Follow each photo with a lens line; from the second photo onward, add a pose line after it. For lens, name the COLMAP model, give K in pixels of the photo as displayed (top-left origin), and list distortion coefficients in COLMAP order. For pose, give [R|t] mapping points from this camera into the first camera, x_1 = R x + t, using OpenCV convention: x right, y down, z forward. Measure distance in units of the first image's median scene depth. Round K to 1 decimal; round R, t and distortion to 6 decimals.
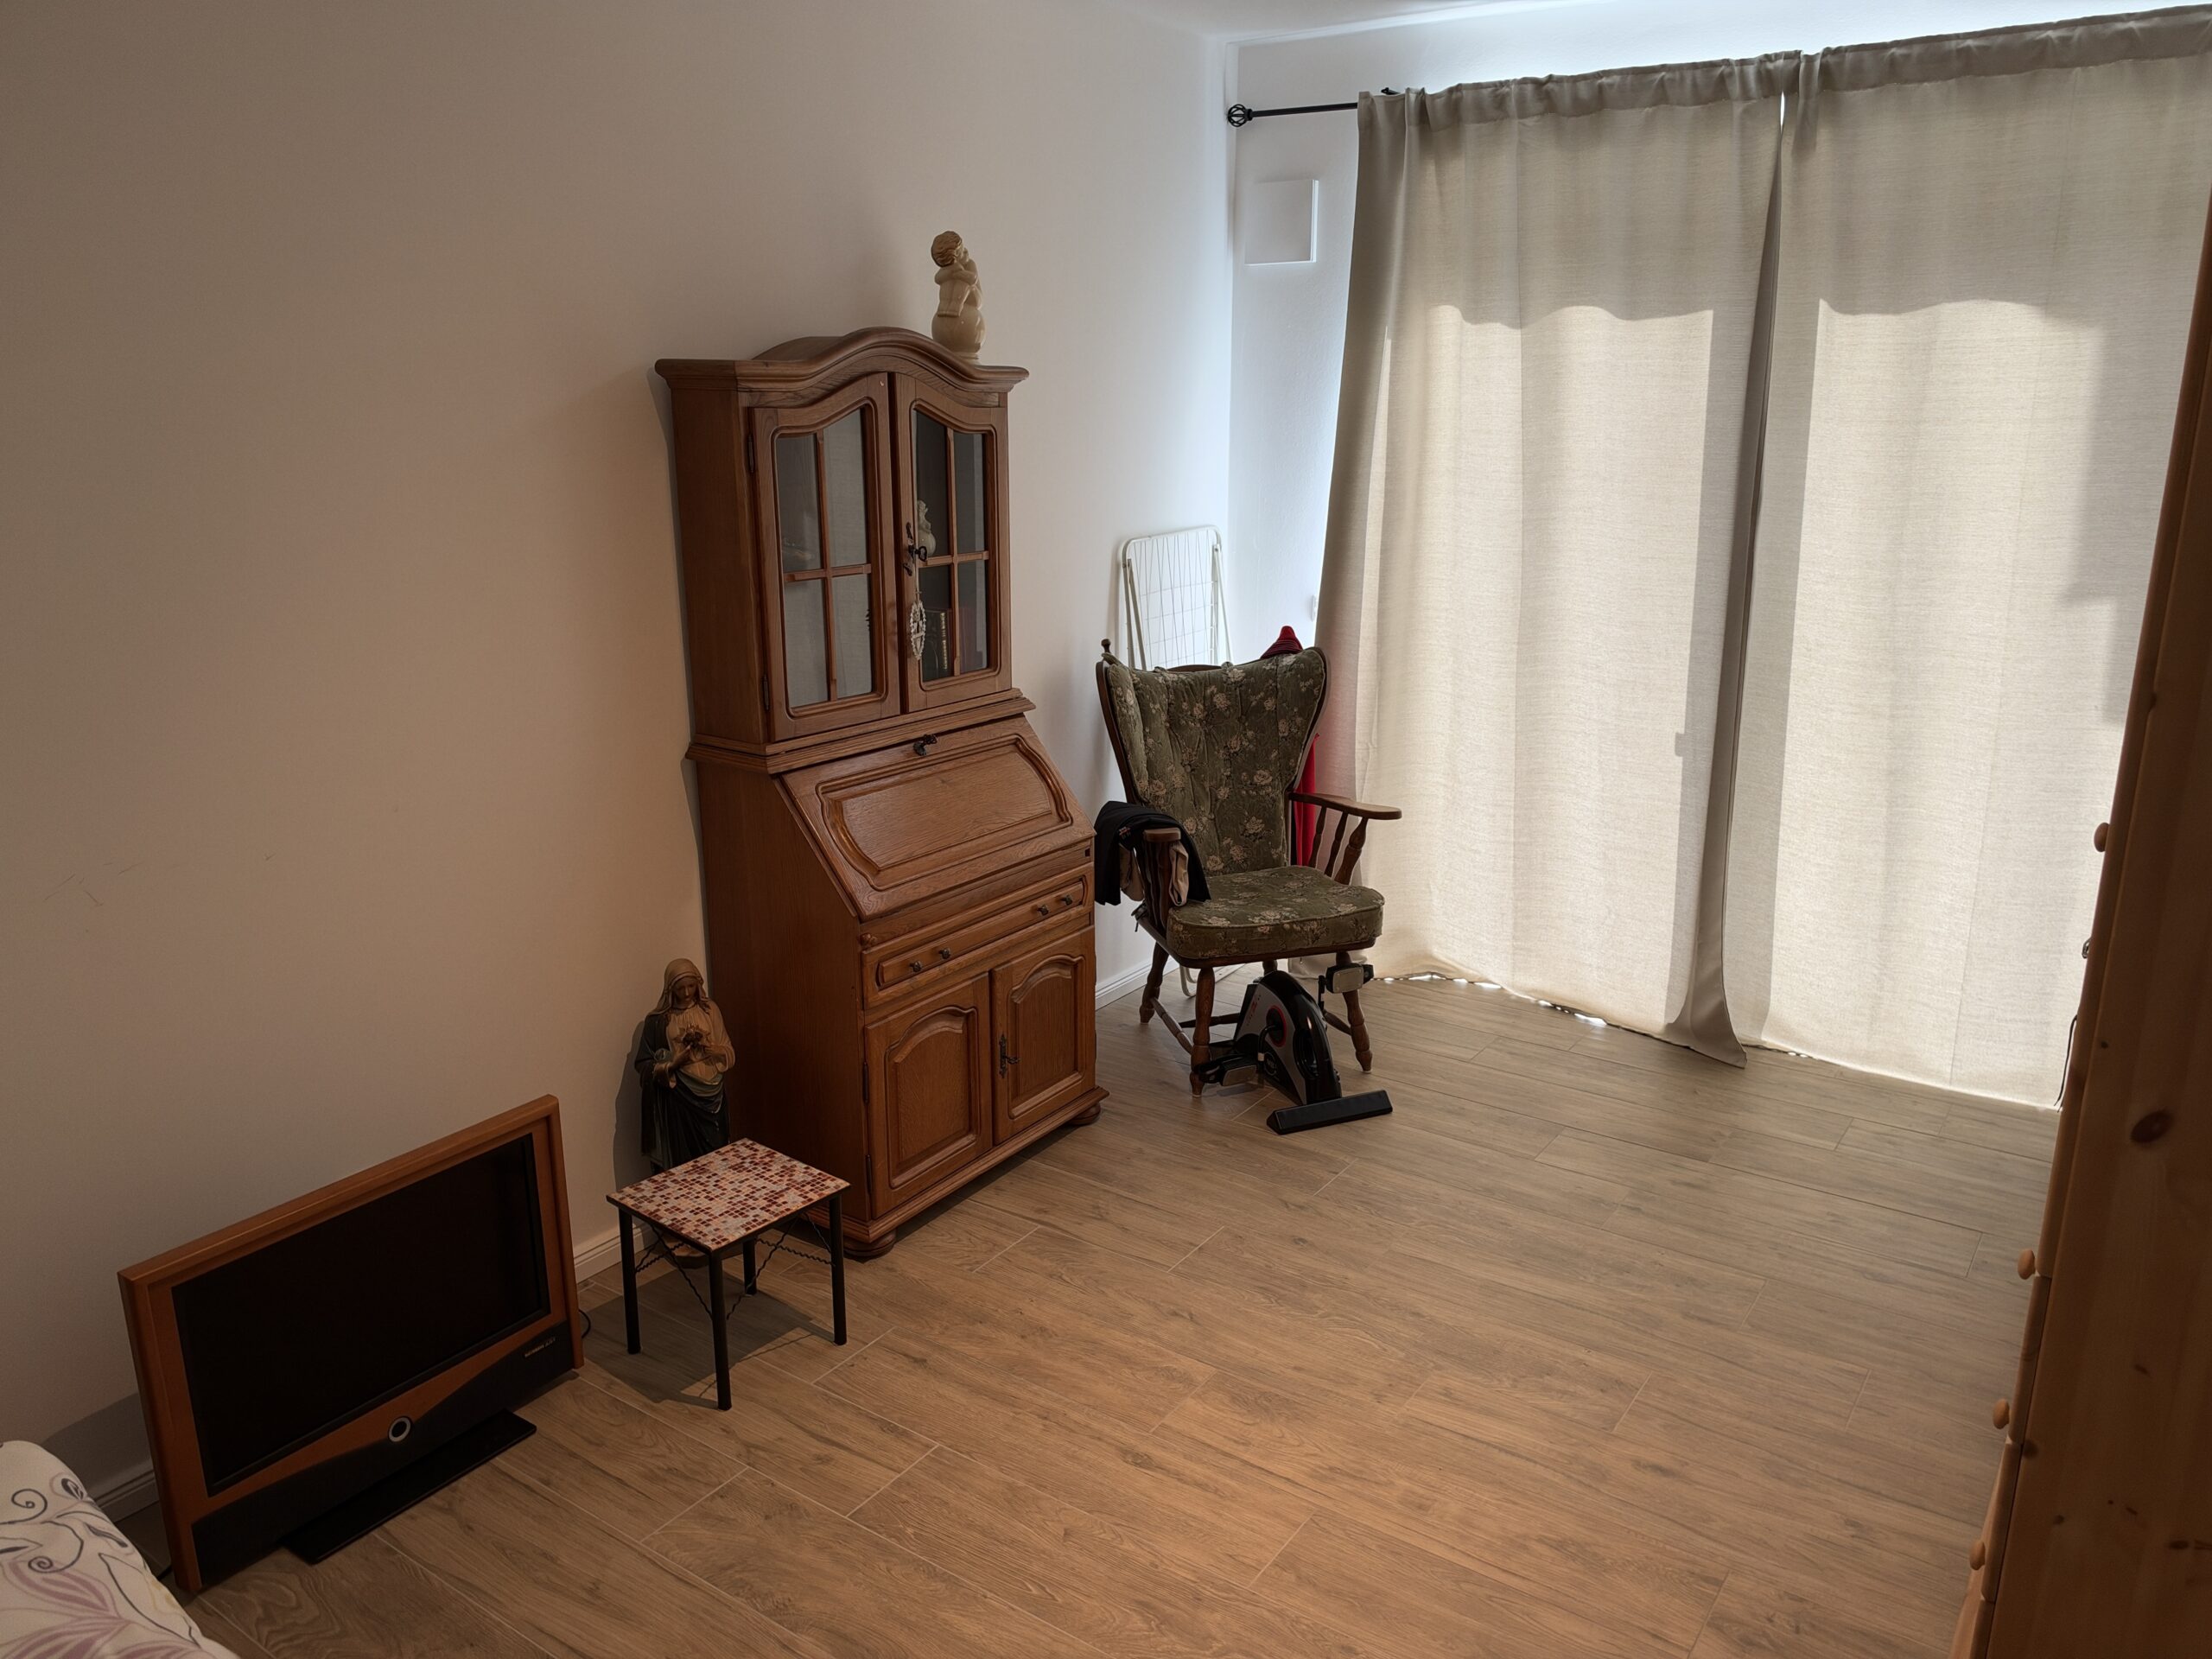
lens RADIAL K [[1599.5, 0, 1098.2], [0, 1599.5, 826.9], [0, 0, 1]] dist [0.000818, -0.004571]
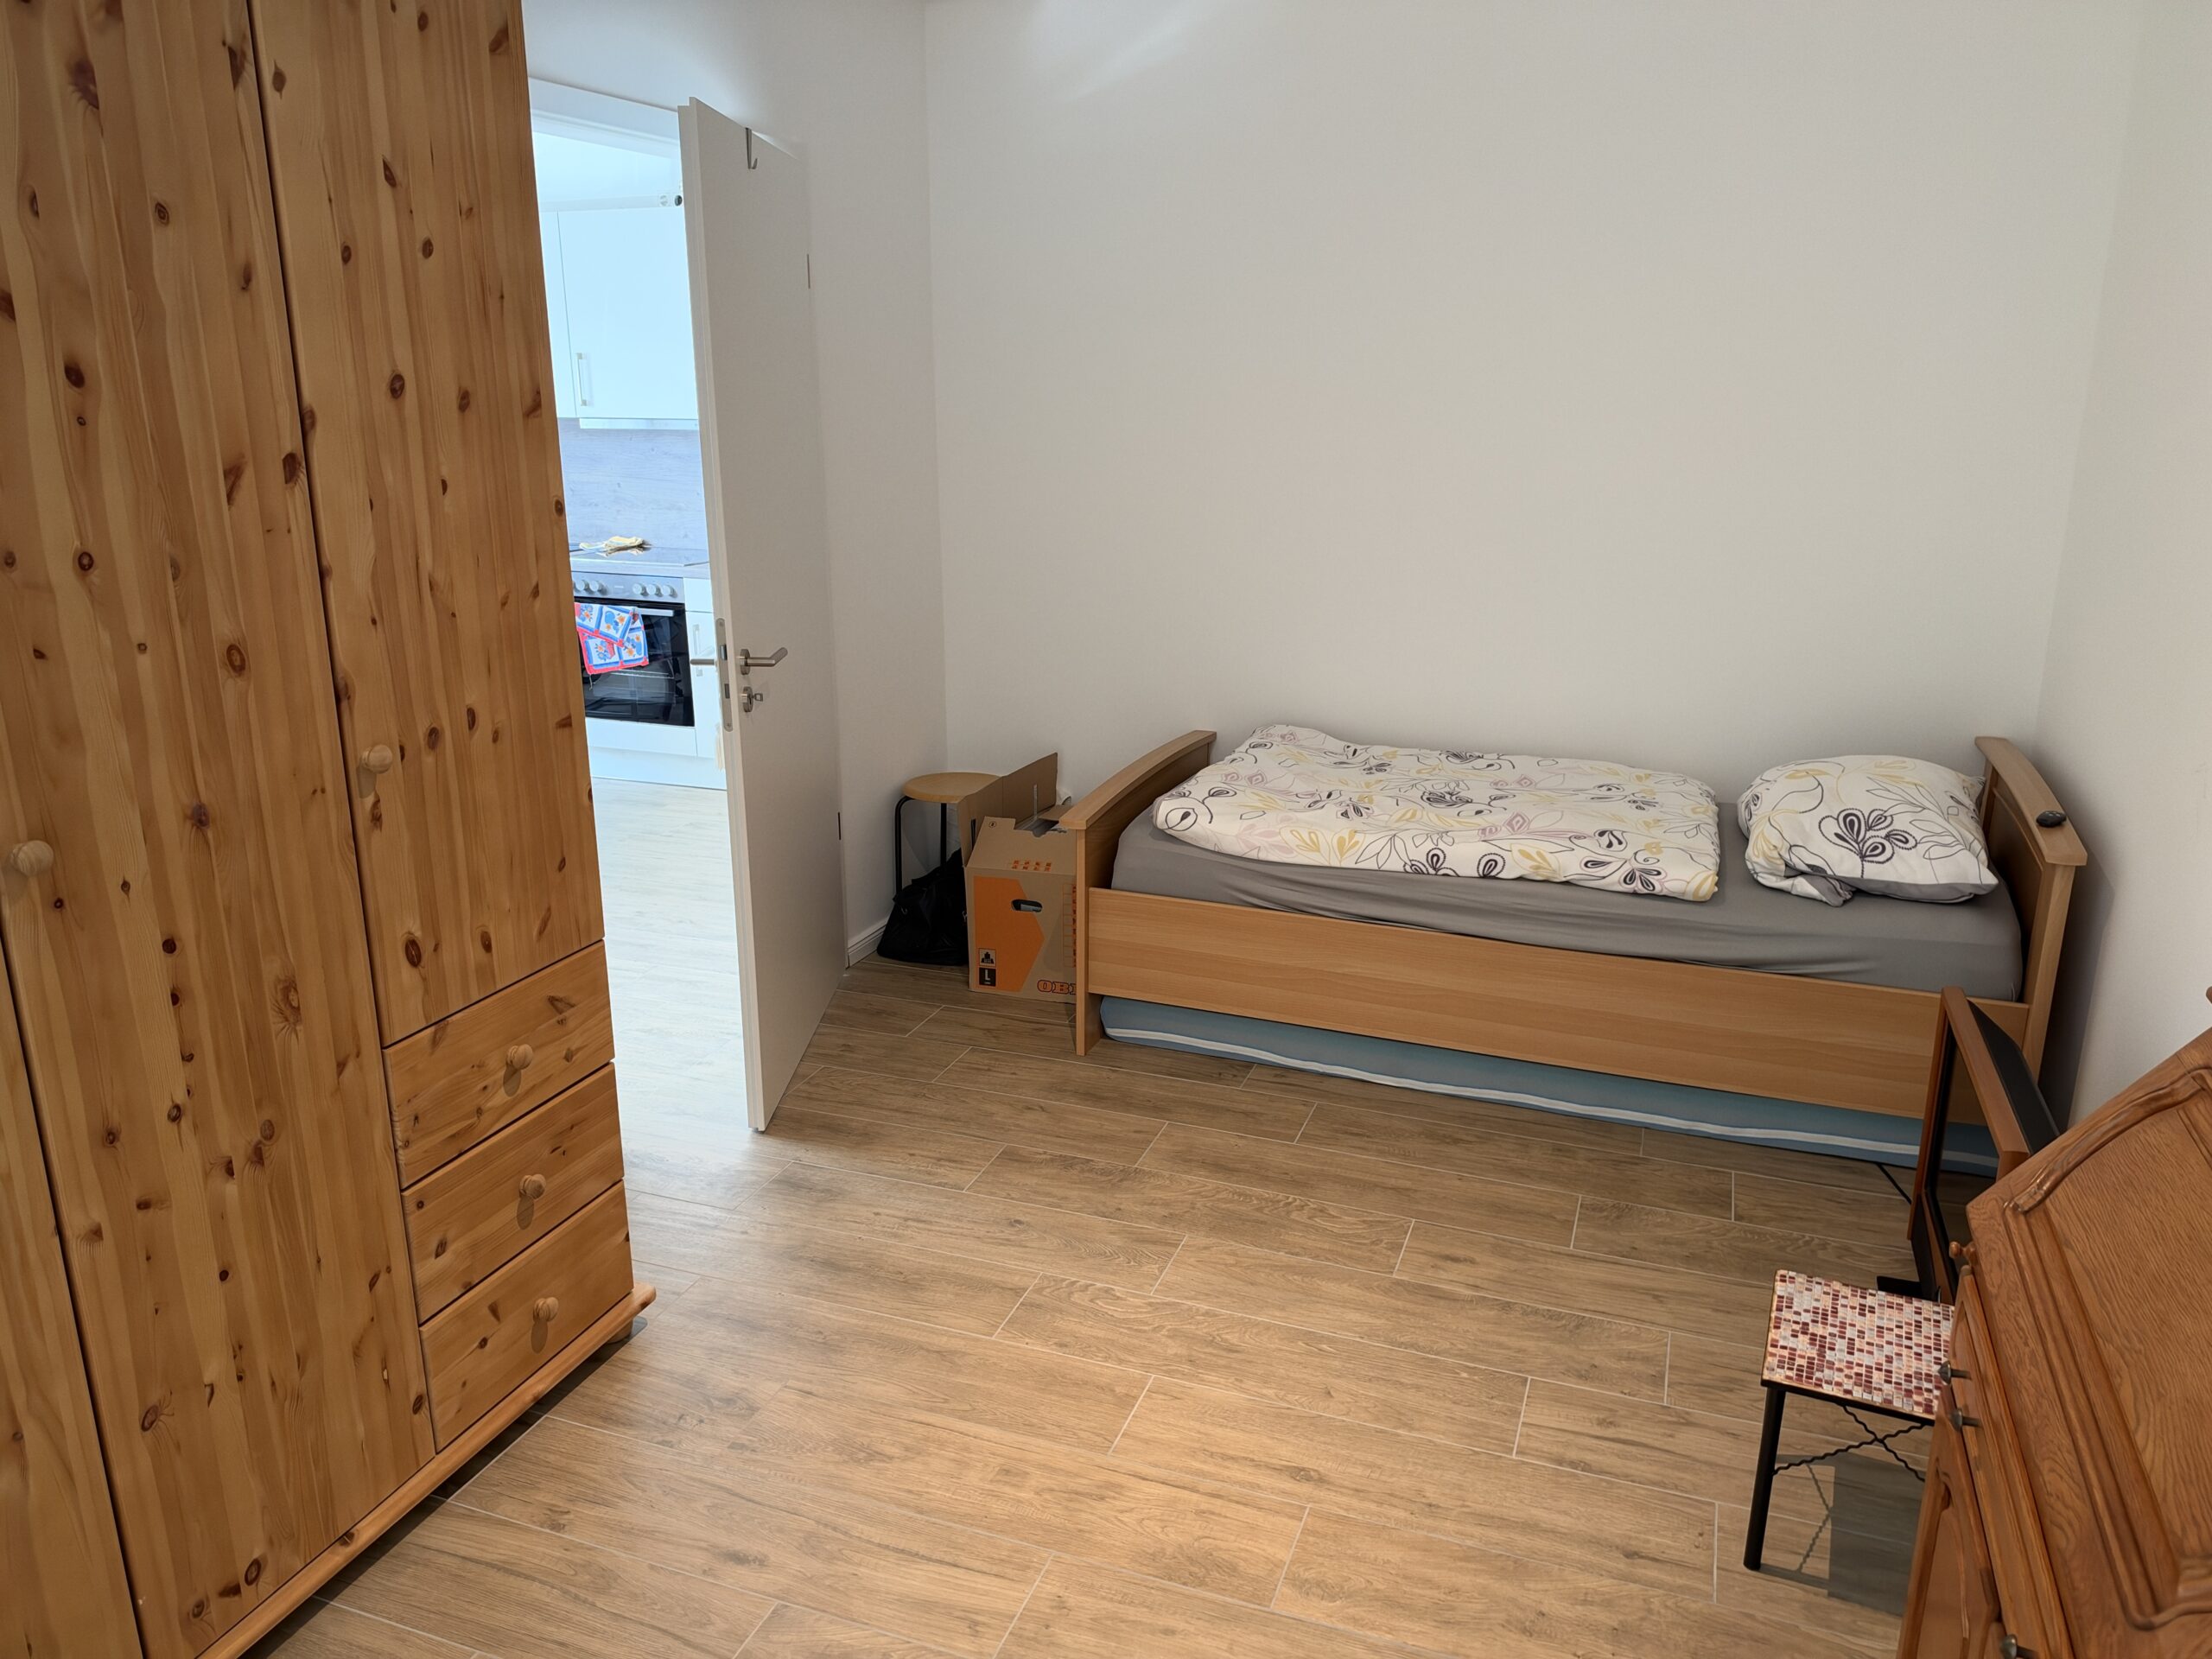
lens RADIAL K [[1599.5, 0, 1105.5], [0, 1599.5, 825.6], [0, 0, 1]] dist [0.000818, -0.004571]
pose [[-0.966336, 0.073535, -0.246550, 0.340997], [-0.064617, 0.858204, 0.509225, -0.399180], [0.249036, 0.508014, -0.824563, 1.556144]]
